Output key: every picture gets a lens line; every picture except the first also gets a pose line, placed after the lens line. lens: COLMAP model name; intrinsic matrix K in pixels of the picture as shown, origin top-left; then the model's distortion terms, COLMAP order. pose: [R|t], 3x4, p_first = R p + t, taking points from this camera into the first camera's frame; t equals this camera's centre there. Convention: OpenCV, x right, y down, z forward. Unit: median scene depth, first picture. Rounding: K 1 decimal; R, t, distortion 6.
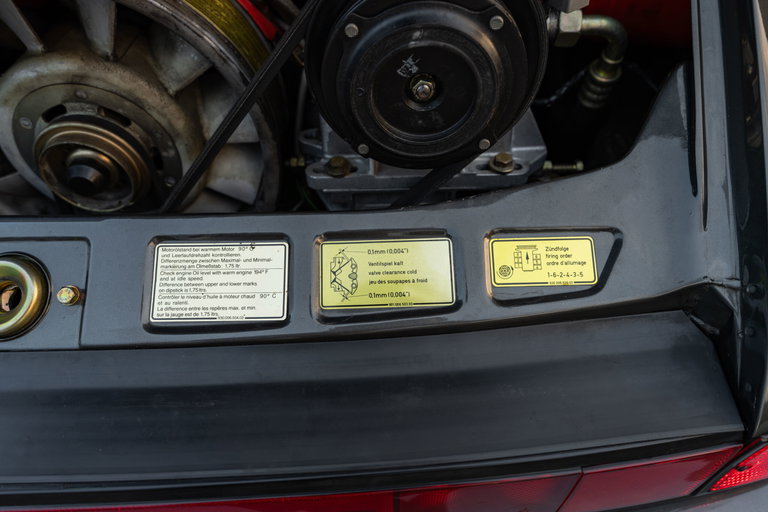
lens RADIAL K [[527.5, 0, 381.8], [0, 527.5, 238.3], [0, 0, 1]] dist [-0.007639, -0.000429]
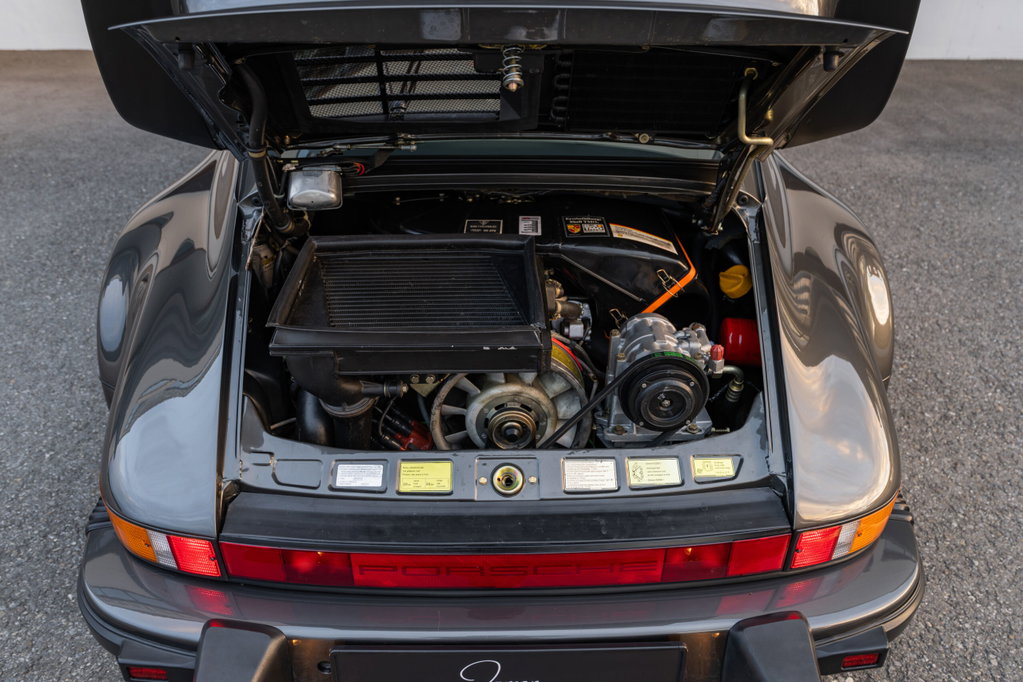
lens RADIAL K [[702.7, 0, 508.6], [0, 702.7, 317.4], [0, 0, 1]] dist [-0.007639, -0.000429]
pose [[0.999951, 0.004455, 0.008835, -0.731938], [-0.001827, 0.960699, -0.277585, 0.293413], [-0.009725, 0.277555, 0.960660, -2.497882]]
